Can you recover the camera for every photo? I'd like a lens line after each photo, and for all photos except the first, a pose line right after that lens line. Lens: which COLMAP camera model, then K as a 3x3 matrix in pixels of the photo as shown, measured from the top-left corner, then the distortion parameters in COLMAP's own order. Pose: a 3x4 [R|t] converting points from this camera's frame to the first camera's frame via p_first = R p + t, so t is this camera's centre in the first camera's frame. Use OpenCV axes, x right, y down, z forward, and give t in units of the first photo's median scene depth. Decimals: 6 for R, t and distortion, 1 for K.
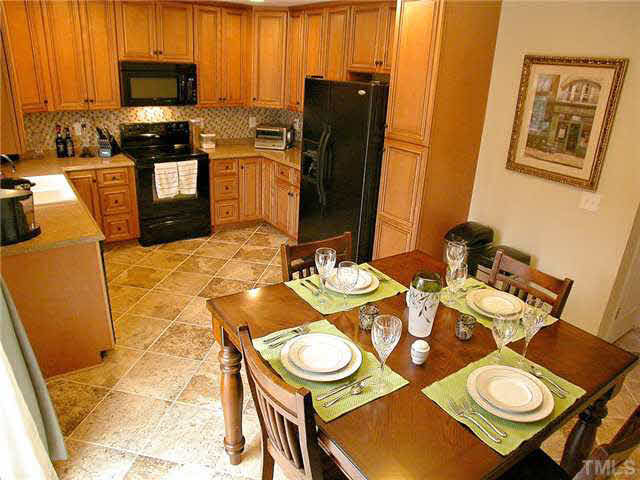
lens RADIAL K [[452.2, 0, 331.9], [0, 452.2, 248.6], [0, 0, 1]] dist [-0.160373, 0.084580]
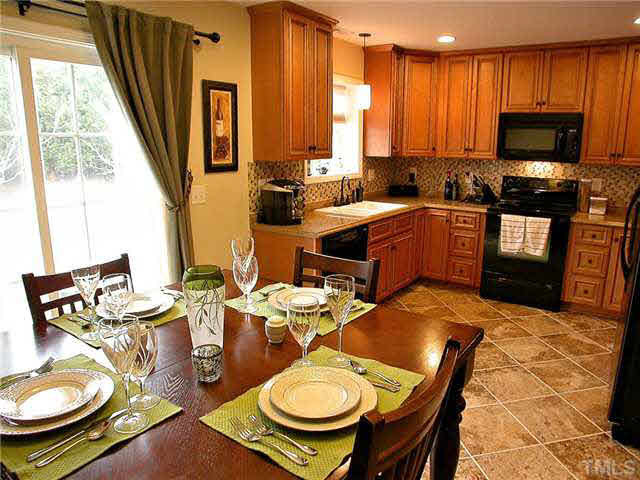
lens RADIAL K [[452.2, 0, 331.9], [0, 452.2, 248.6], [0, 0, 1]] dist [-0.160373, 0.084580]
pose [[0.333937, 0.153946, -0.929939, 0.364357], [-0.339463, 0.940015, 0.033714, -0.027552], [0.879347, 0.304422, 0.366165, 0.329501]]
